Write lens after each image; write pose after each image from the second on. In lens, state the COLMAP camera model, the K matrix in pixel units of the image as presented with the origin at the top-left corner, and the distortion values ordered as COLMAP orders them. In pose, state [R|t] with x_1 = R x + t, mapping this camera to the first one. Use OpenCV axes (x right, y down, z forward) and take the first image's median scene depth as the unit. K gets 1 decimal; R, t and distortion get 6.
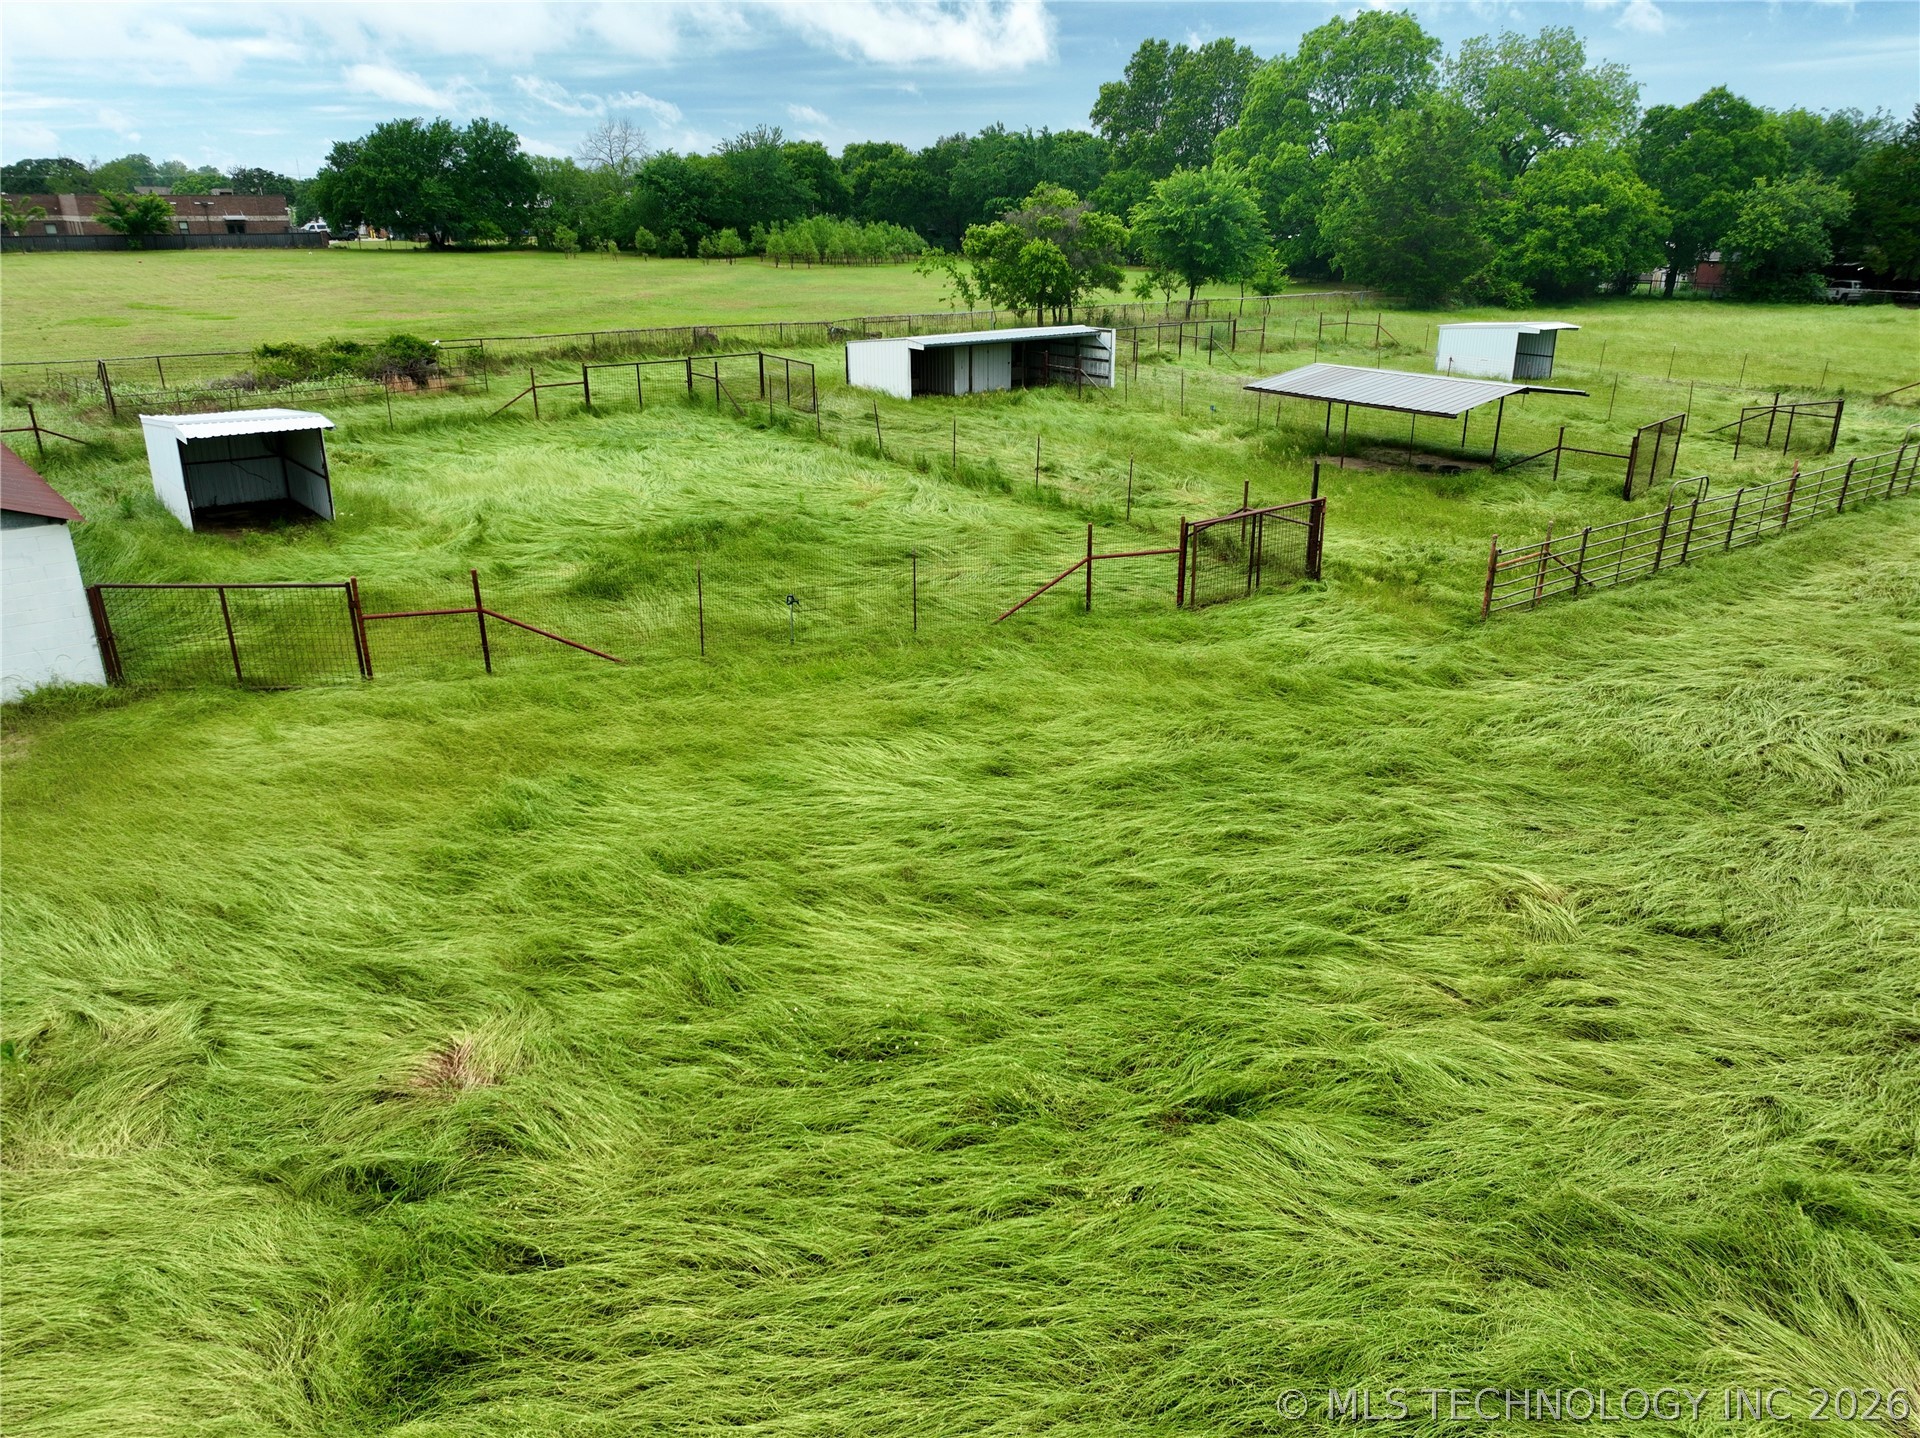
lens RADIAL K [[1356.8, 0, 959.3], [0, 1356.8, 715.8], [0, 0, 1]] dist [-0.010595, 0.033729]
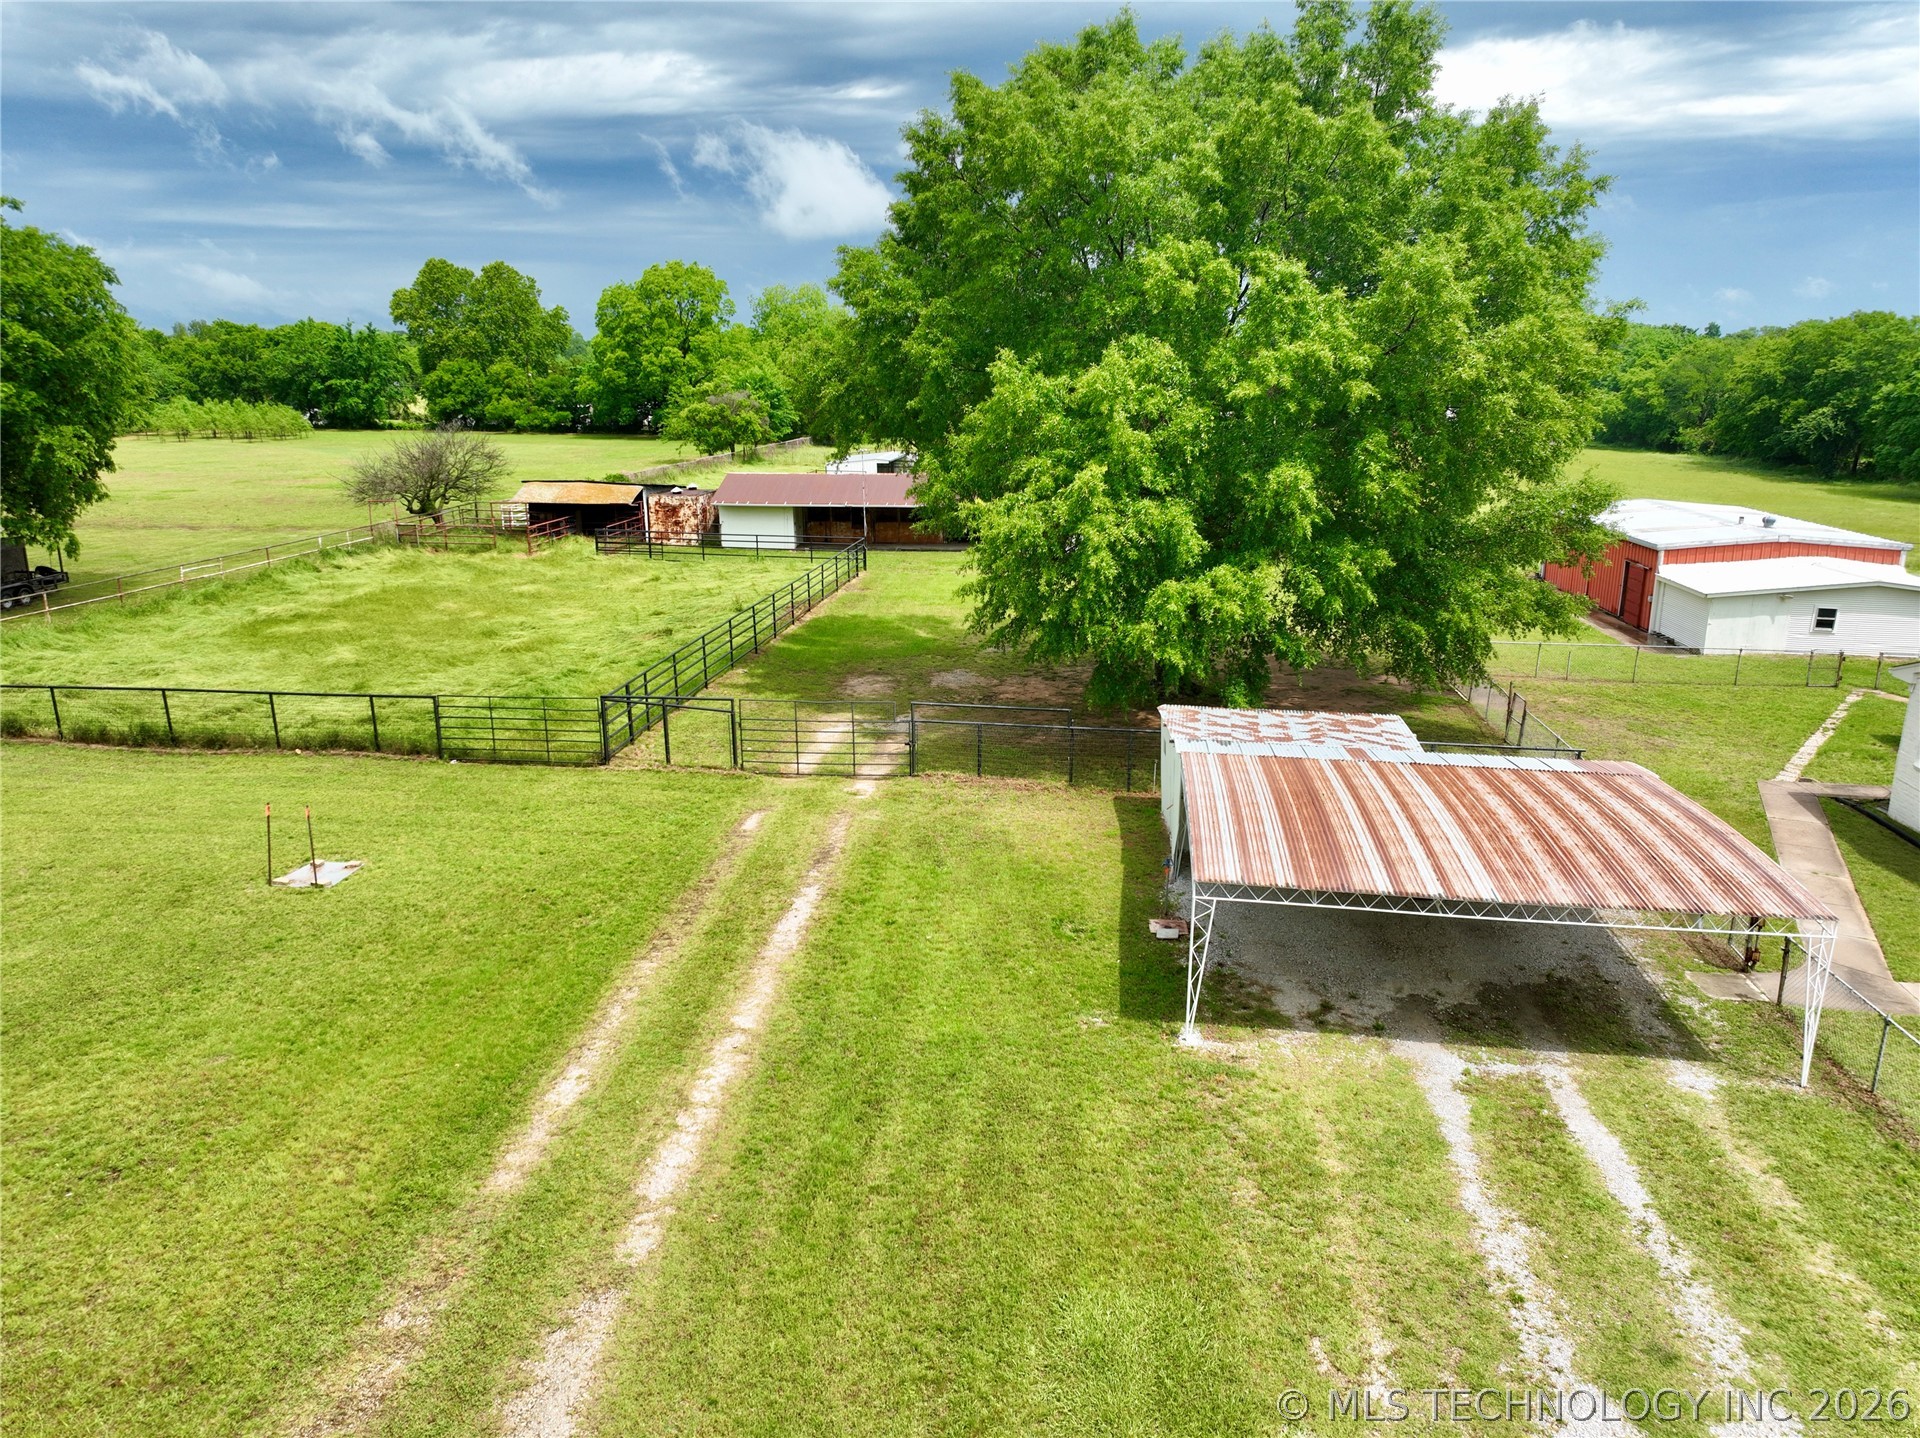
lens RADIAL K [[1346.3, 0, 964.8], [0, 1346.3, 718.8], [0, 0, 1]] dist [-0.002737, 0.024972]
pose [[0.704174, -0.183432, 0.685923, -0.519383], [0.256301, 0.966586, -0.004632, 0.055534], [-0.662154, 0.179065, 0.727659, -0.189208]]
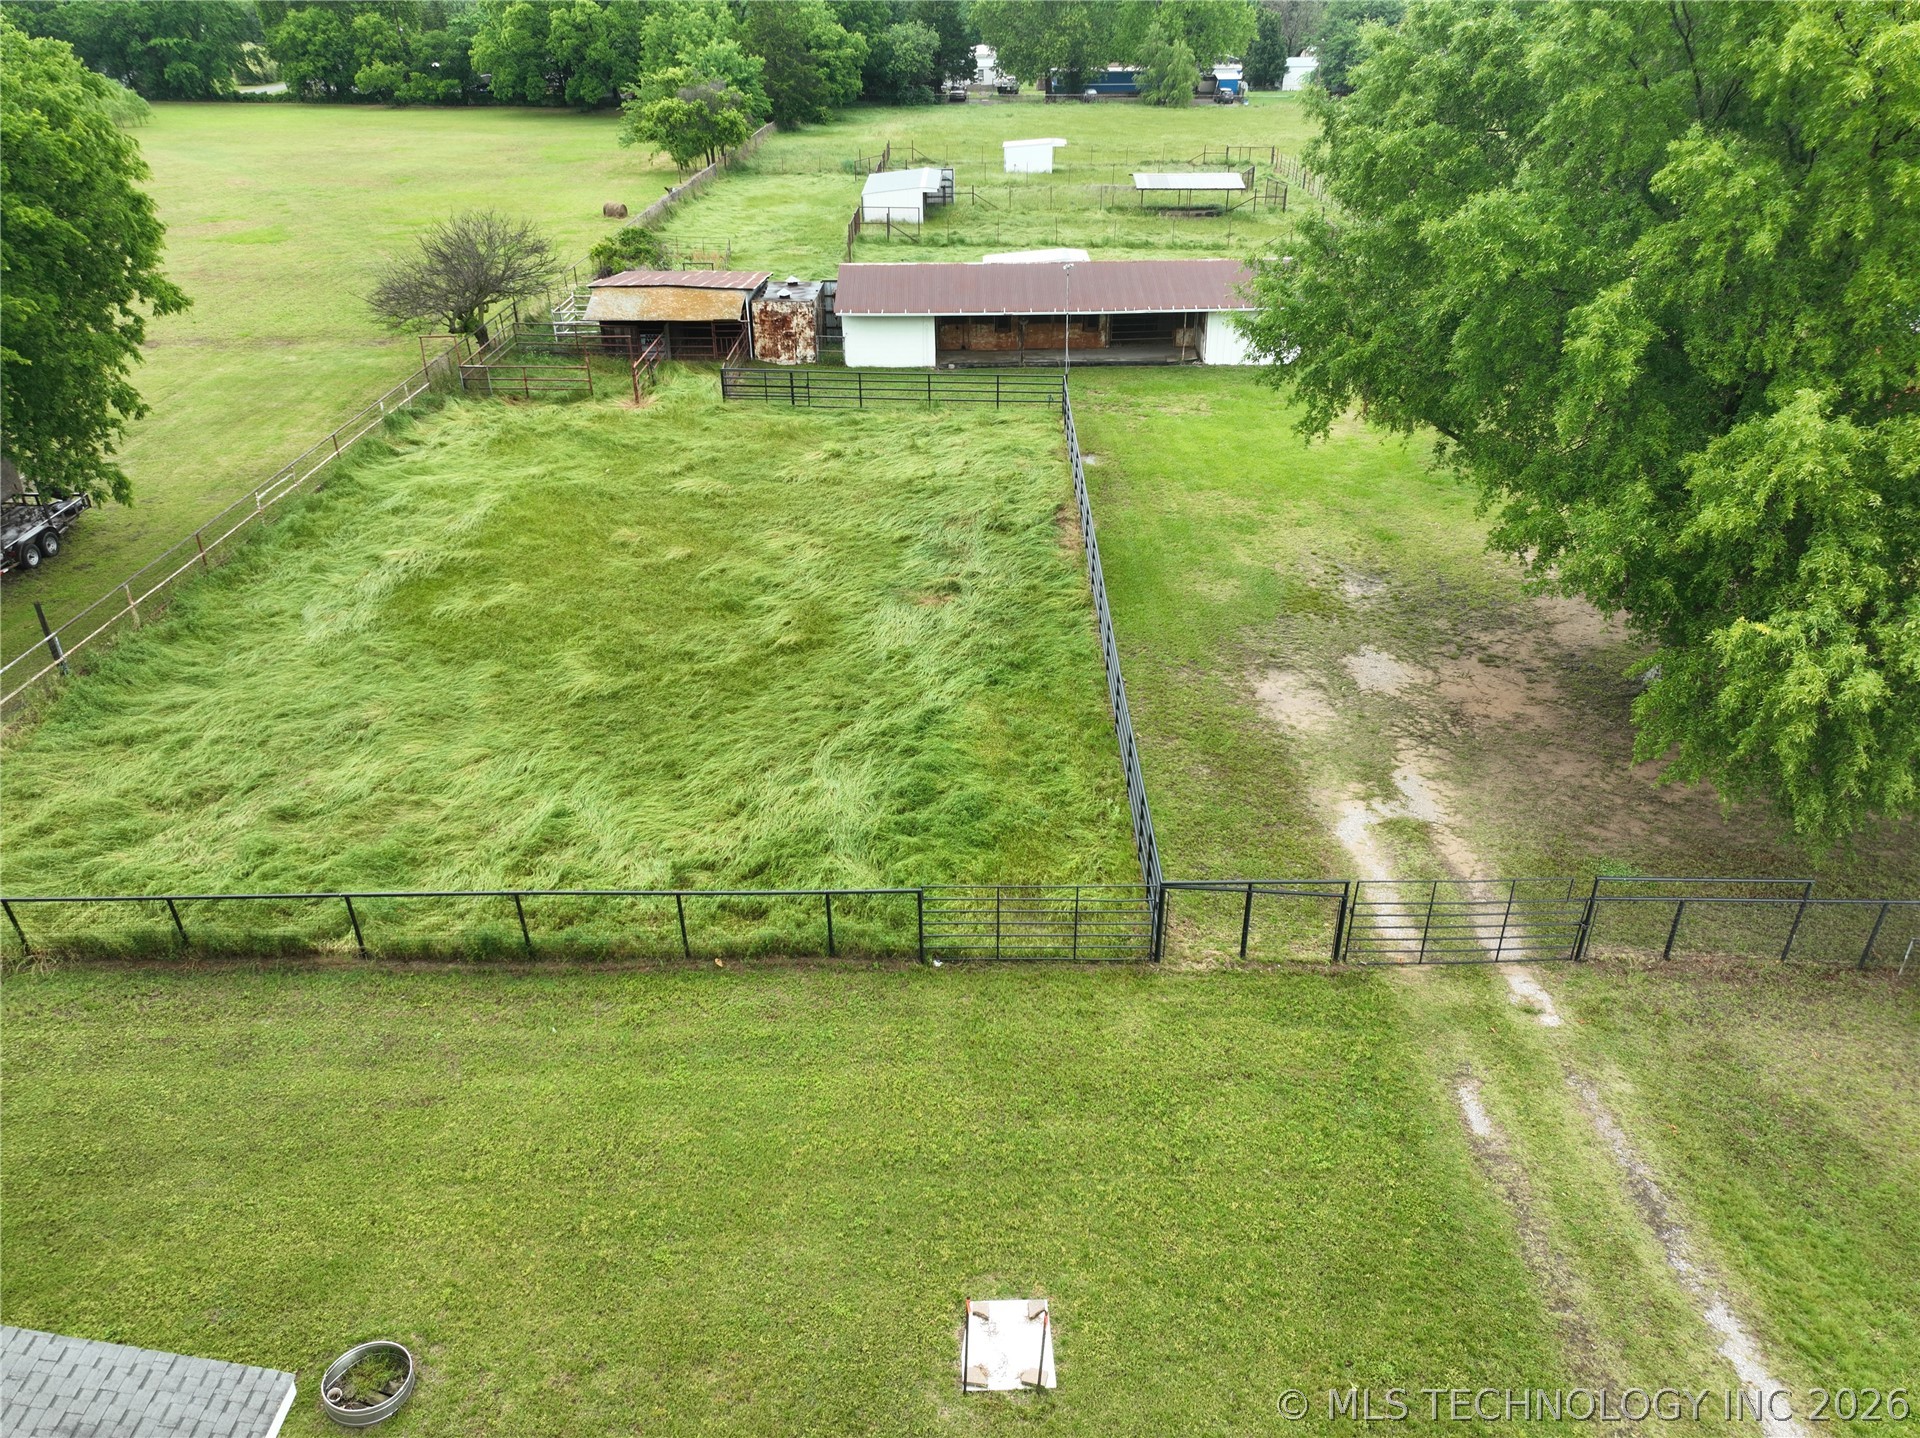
lens RADIAL K [[1345.8, 0, 963.8], [0, 1345.8, 716.8], [0, 0, 1]] dist [0.006547, 0.008159]
pose [[0.630794, -0.385169, 0.673605, -0.523073], [0.283767, 0.922479, 0.261744, -0.031429], [-0.722202, 0.026040, 0.691192, -0.081679]]
